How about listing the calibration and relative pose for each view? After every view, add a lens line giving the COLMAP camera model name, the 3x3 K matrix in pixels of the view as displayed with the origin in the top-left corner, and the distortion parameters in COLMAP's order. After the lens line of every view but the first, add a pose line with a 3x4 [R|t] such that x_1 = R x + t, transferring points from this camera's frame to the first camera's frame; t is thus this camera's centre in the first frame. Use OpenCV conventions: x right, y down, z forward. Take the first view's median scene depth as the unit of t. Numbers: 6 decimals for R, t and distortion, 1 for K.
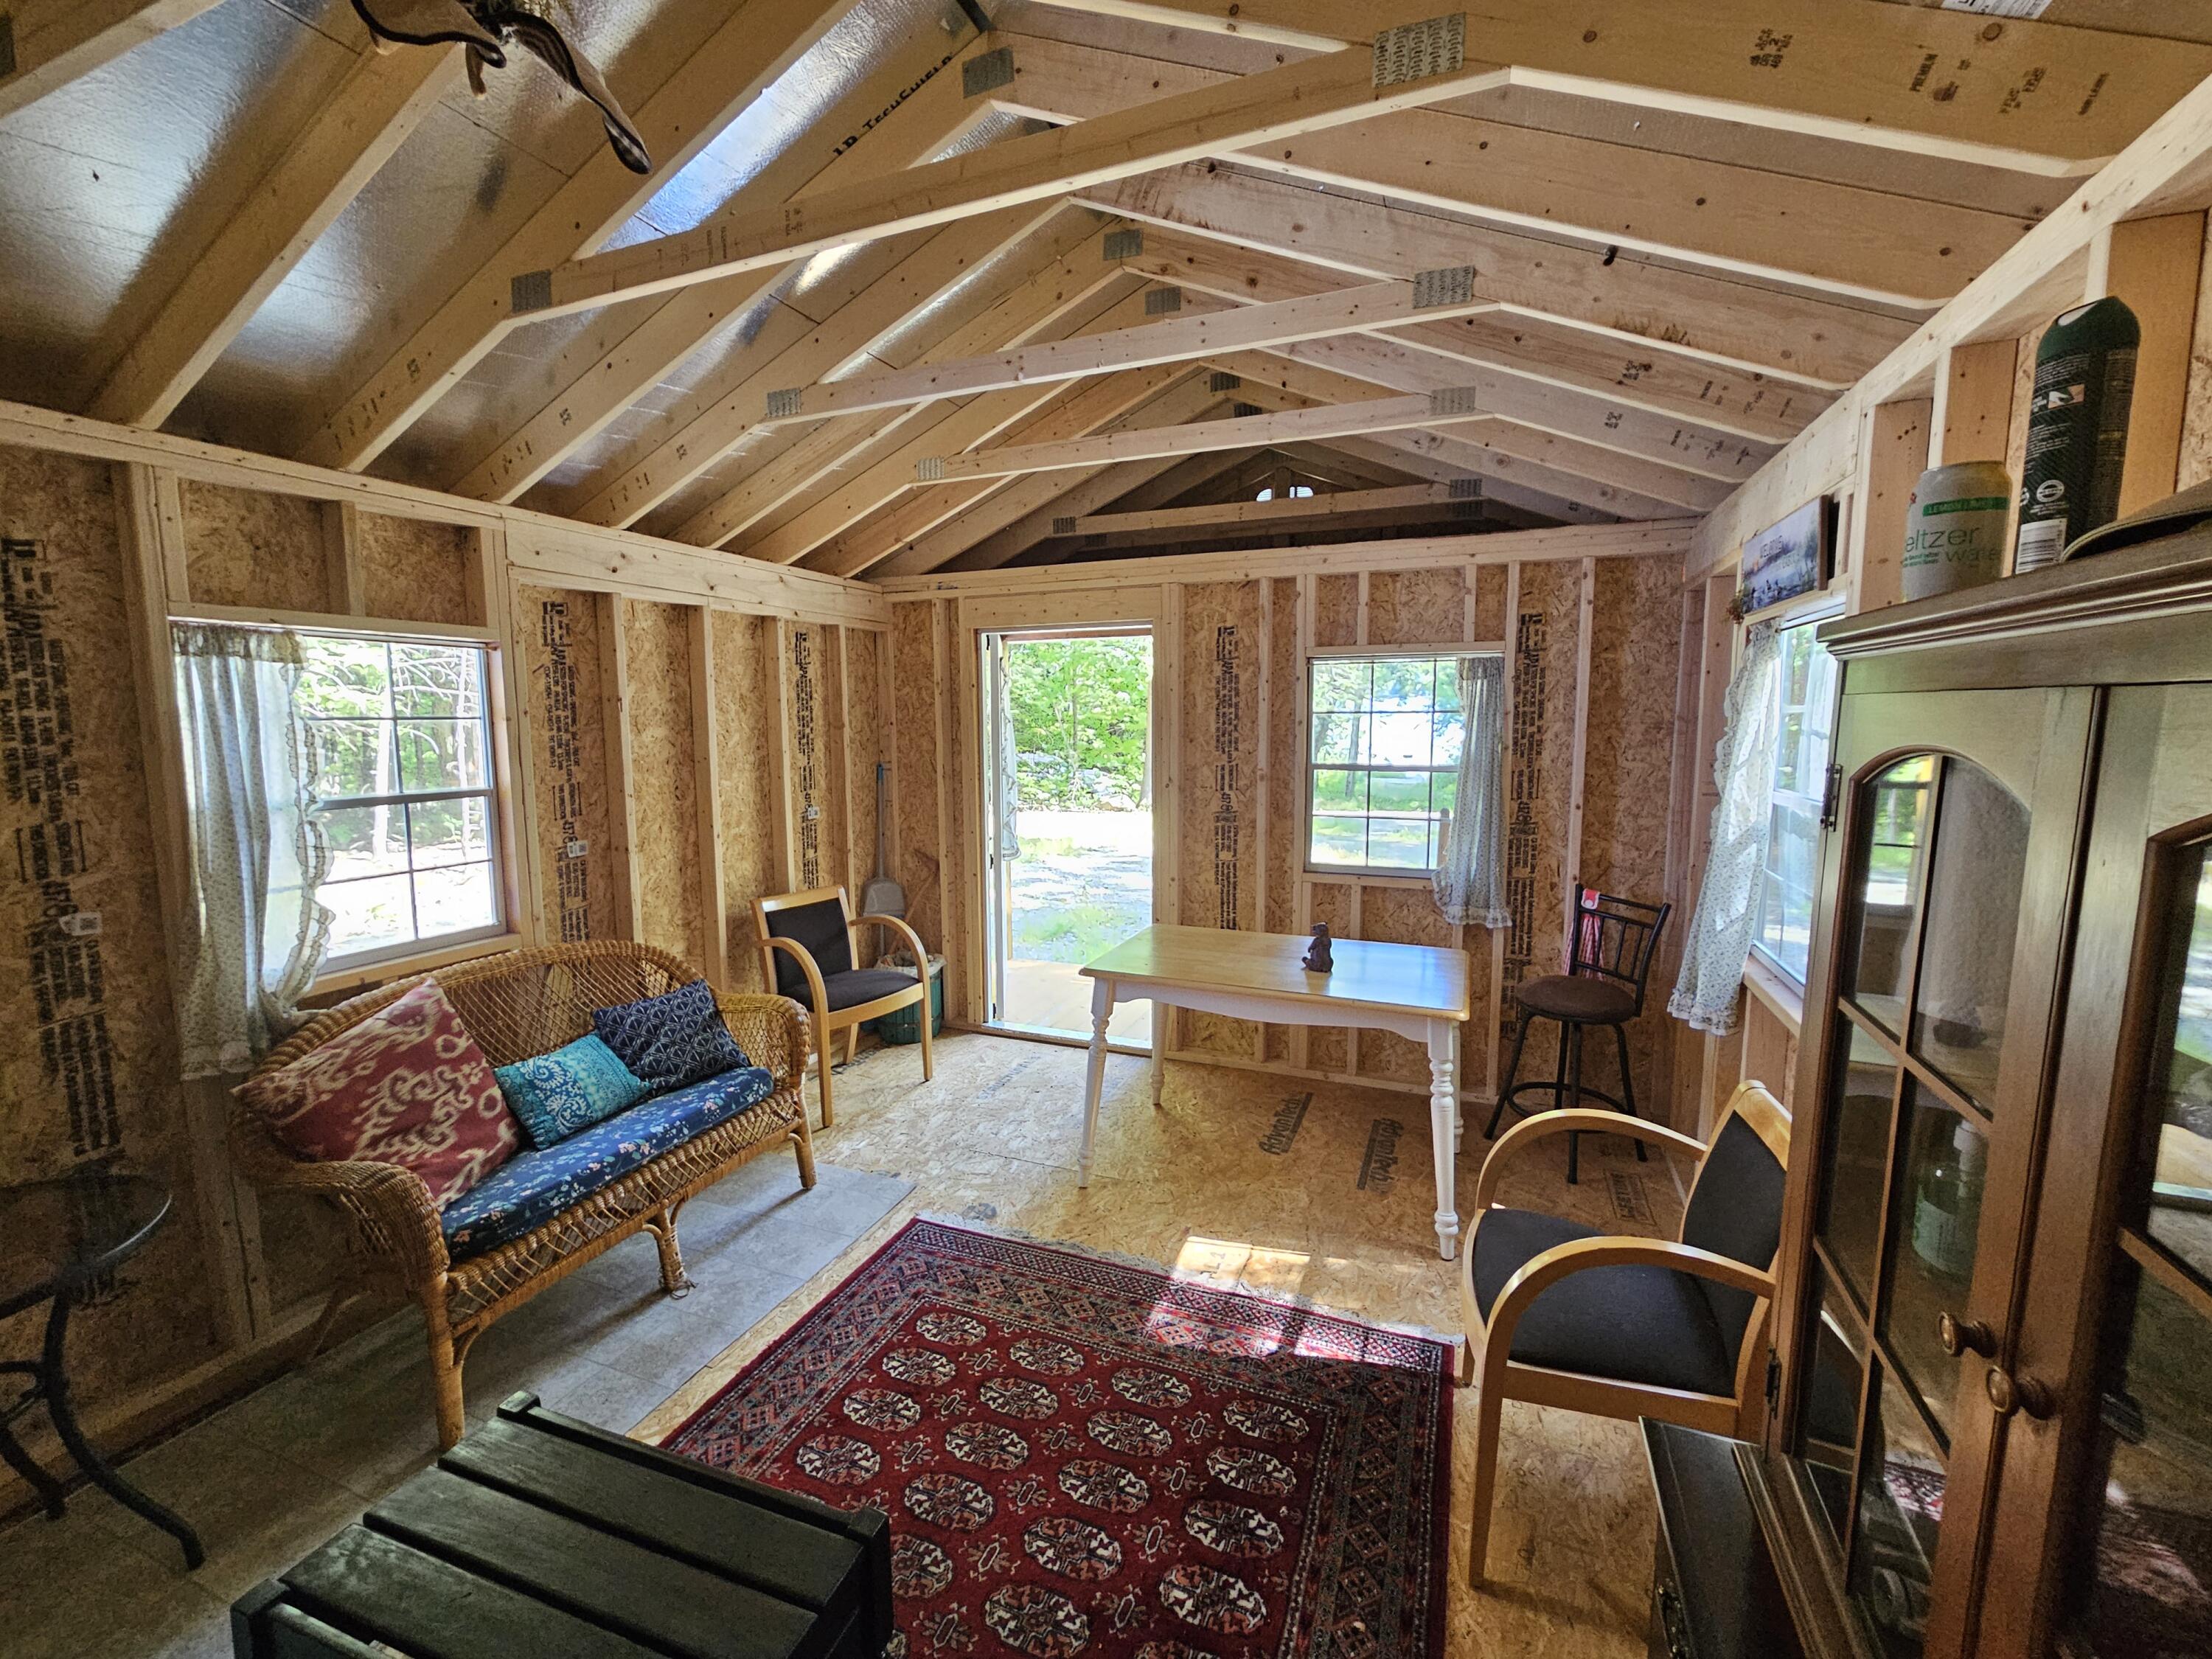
lens RADIAL K [[906.0, 0, 1116.6], [0, 906.0, 827.3], [0, 0, 1]] dist [0.001763, -0.001173]
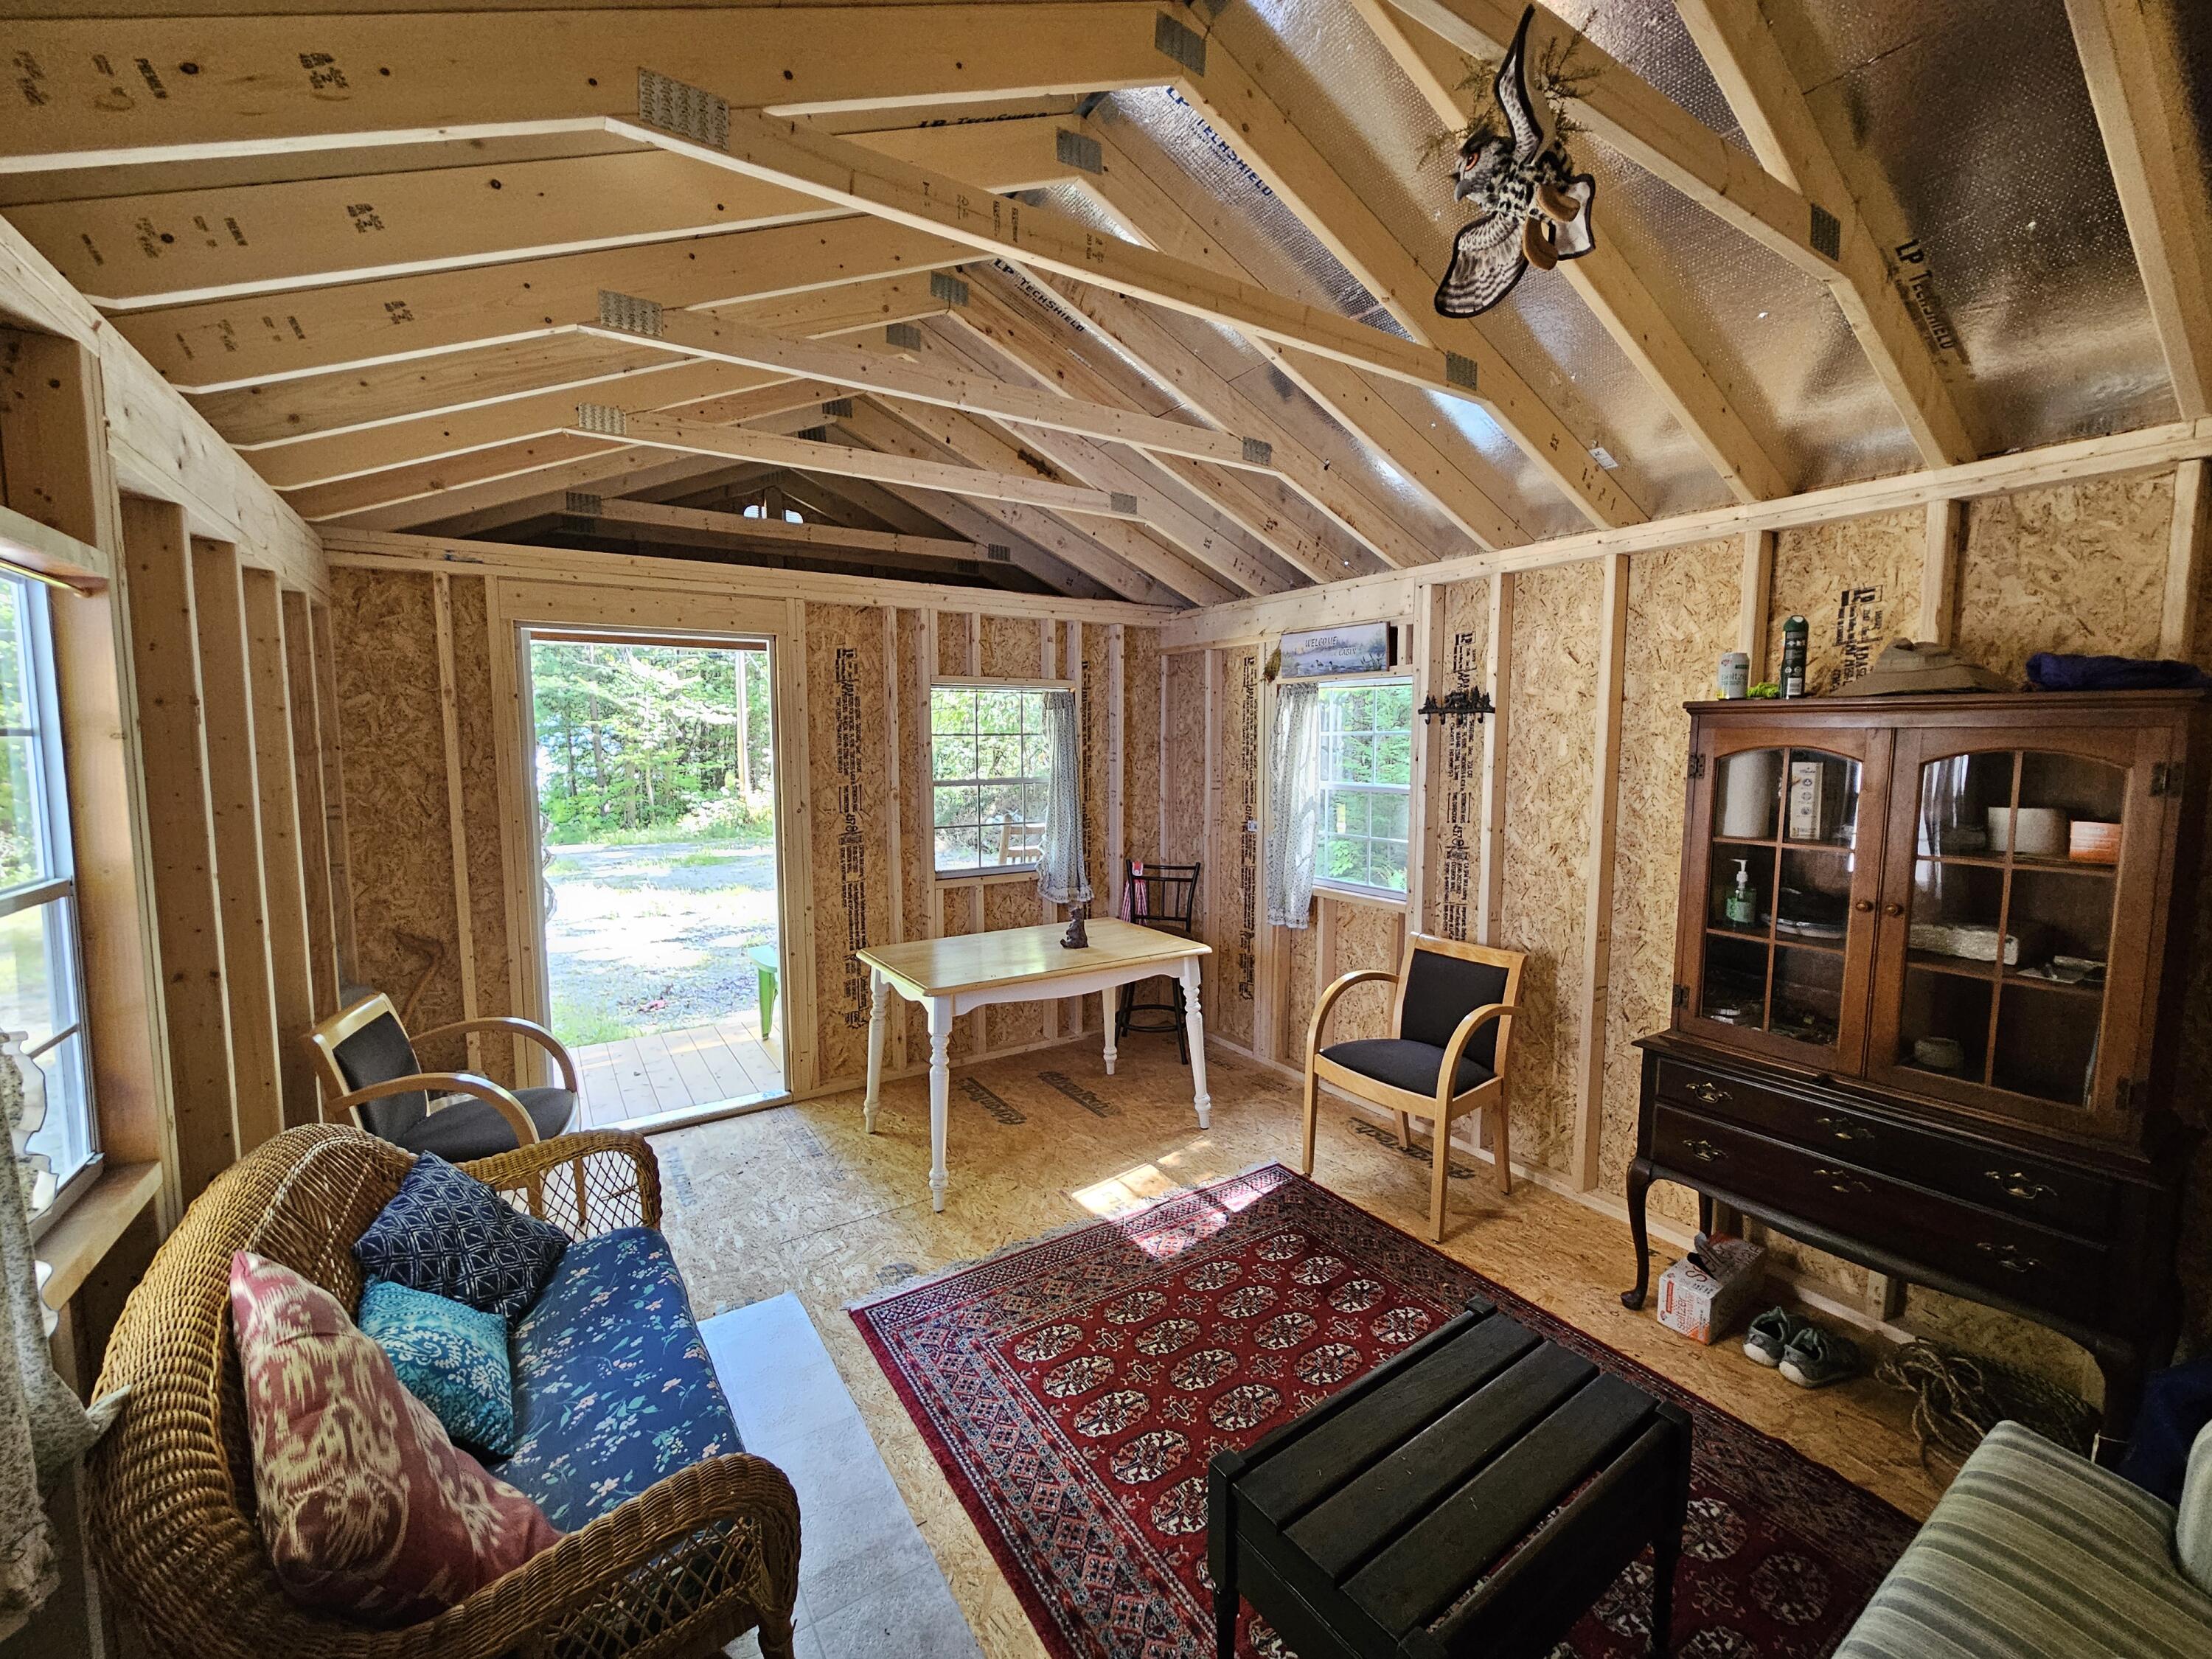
lens RADIAL K [[906.0, 0, 1112.2], [0, 906.0, 821.7], [0, 0, 1]] dist [0.001763, -0.001173]
pose [[0.573703, -0.072090, 0.815885, -0.588385], [0.100055, 0.994827, 0.017545, -0.019964], [-0.812929, 0.071568, 0.577948, 0.206757]]
